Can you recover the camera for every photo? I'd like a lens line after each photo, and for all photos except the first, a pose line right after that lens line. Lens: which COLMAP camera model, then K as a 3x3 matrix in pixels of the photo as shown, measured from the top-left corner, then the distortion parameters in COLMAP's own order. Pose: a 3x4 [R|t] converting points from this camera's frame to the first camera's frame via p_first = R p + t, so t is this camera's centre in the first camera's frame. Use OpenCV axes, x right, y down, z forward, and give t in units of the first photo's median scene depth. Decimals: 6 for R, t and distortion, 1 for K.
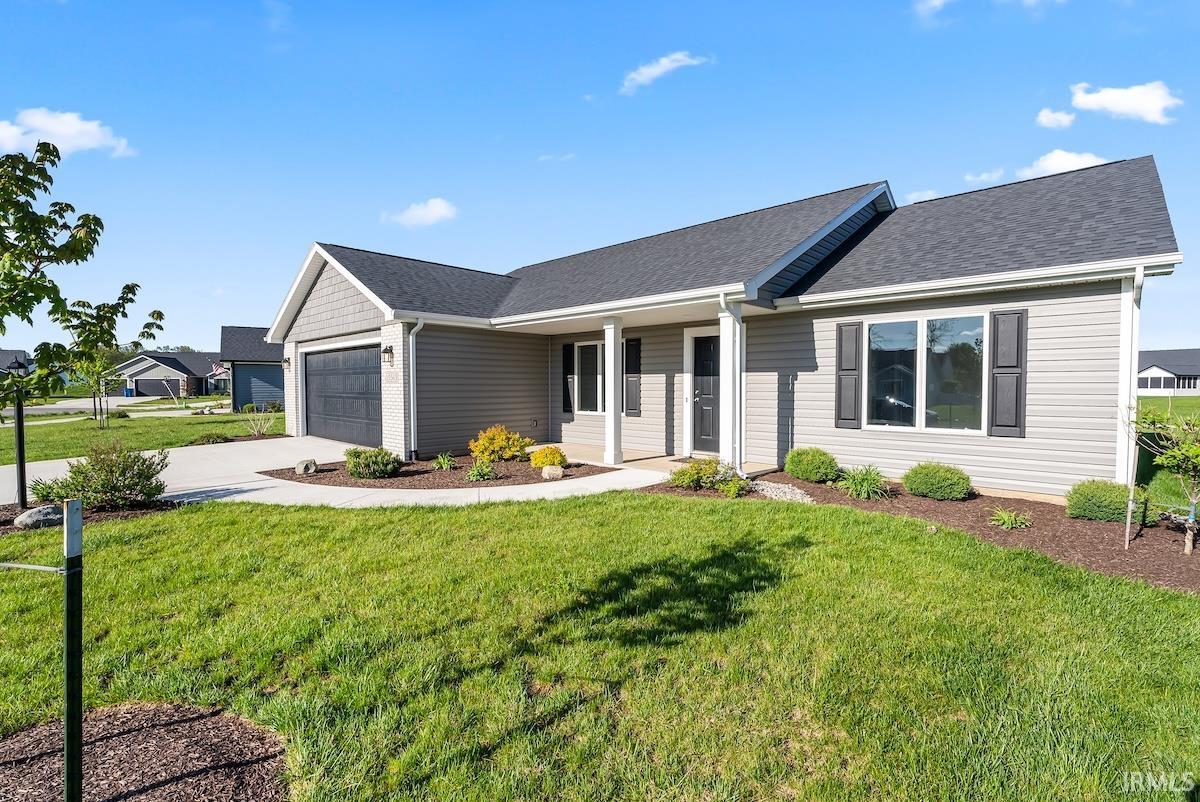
lens RADIAL K [[536.0, 0, 600.0], [0, 536.0, 401.0], [0, 0, 1]] dist [-0.000858, -0.000555]
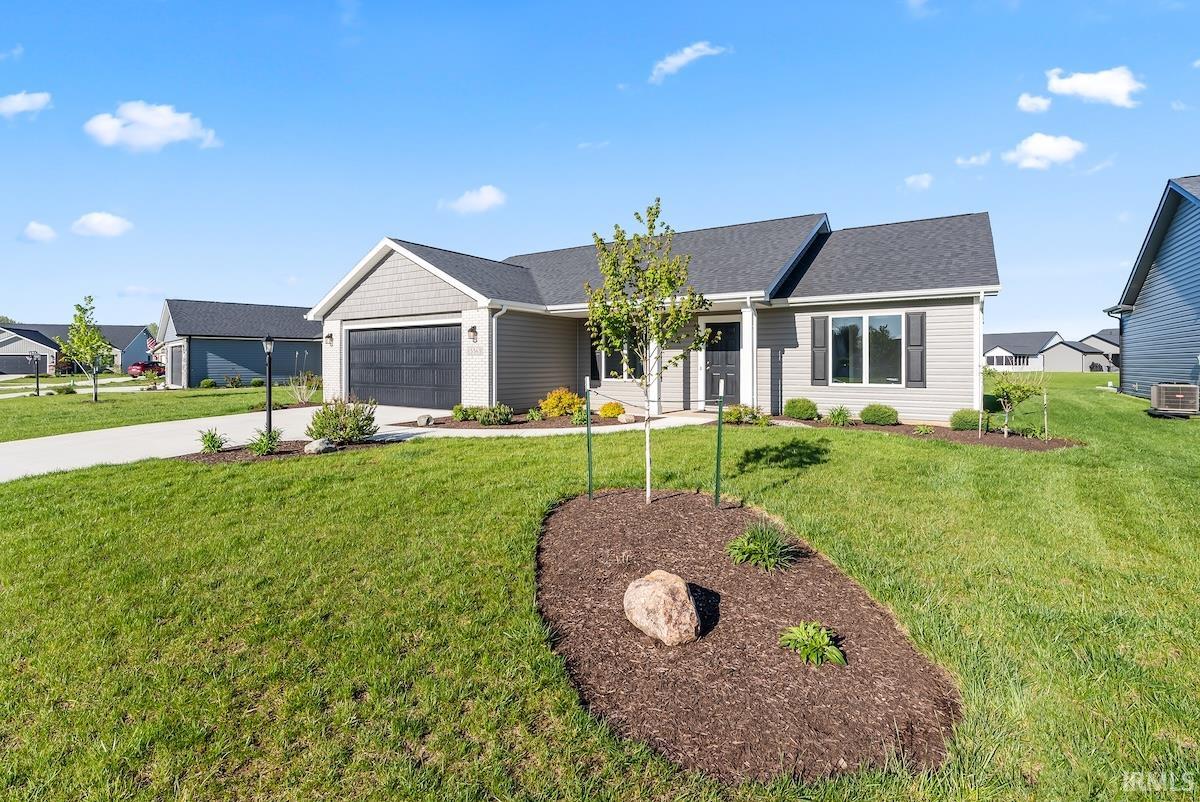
lens RADIAL K [[557.7, 0, 600.9], [0, 557.7, 361.3], [0, 0, 1]] dist [0.000590, 0.000054]
pose [[0.983582, 0.001824, 0.180452, -0.422765], [0.004231, 0.999441, -0.033167, 0.031305], [-0.180412, 0.033386, 0.983024, -0.433183]]
